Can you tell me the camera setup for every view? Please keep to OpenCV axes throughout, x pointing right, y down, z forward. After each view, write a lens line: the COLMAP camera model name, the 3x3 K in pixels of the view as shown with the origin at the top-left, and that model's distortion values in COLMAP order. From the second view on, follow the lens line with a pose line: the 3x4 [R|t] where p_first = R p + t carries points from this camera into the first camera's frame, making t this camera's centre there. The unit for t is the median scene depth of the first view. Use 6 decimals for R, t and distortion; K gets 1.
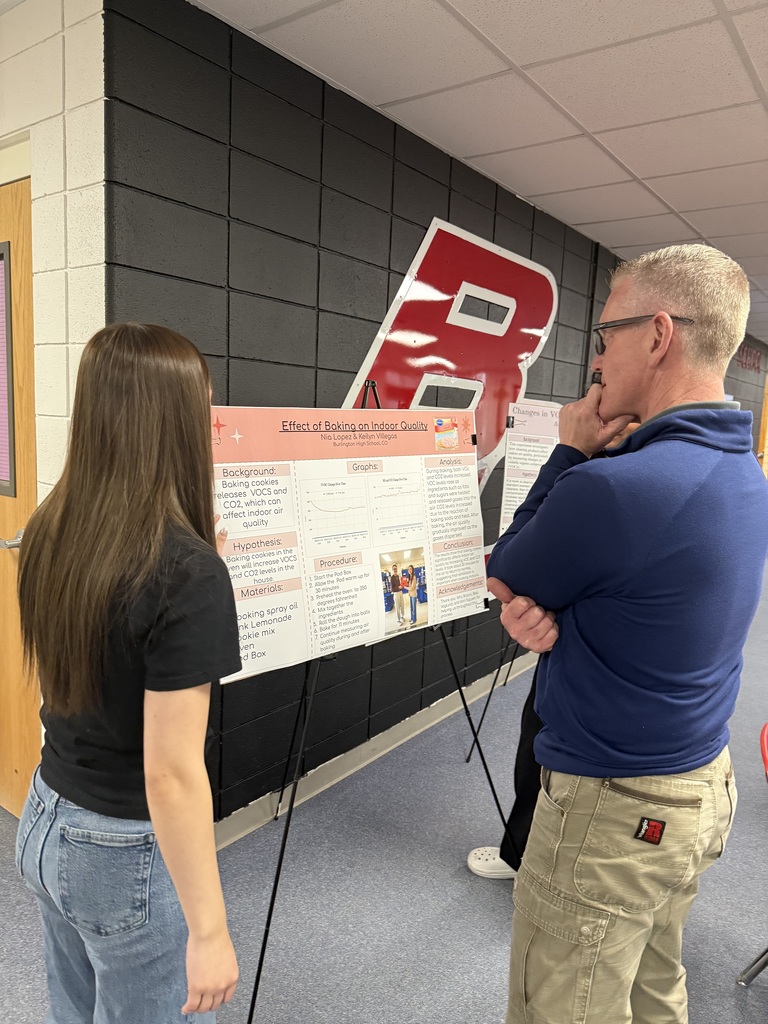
lens RADIAL K [[714.5, 0, 384.2], [0, 714.5, 512.1], [0, 0, 1]] dist [-0.006664, -0.002084]
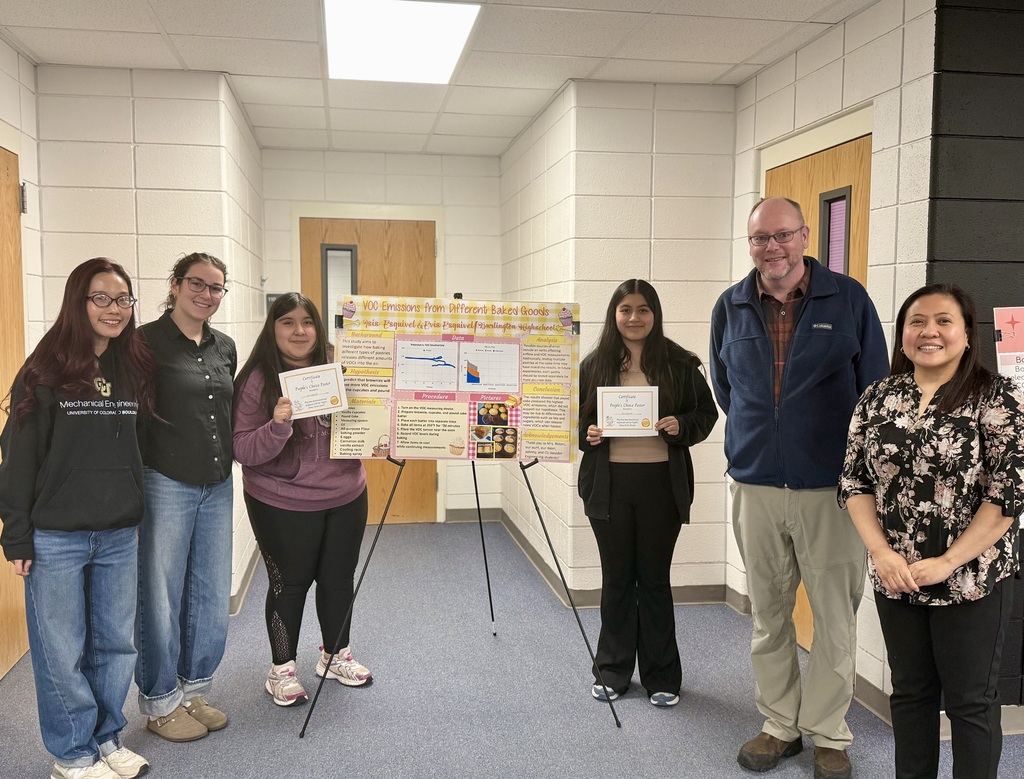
lens RADIAL K [[1009.5, 0, 511.1], [0, 1009.5, 392.5], [0, 0, 1]] dist [0.013112, 0.000000]
pose [[0.726724, 0.005432, -0.686908, 0.295579], [-0.068491, 0.995559, -0.064588, 0.153843], [0.683507, 0.093985, 0.723868, -0.750673]]
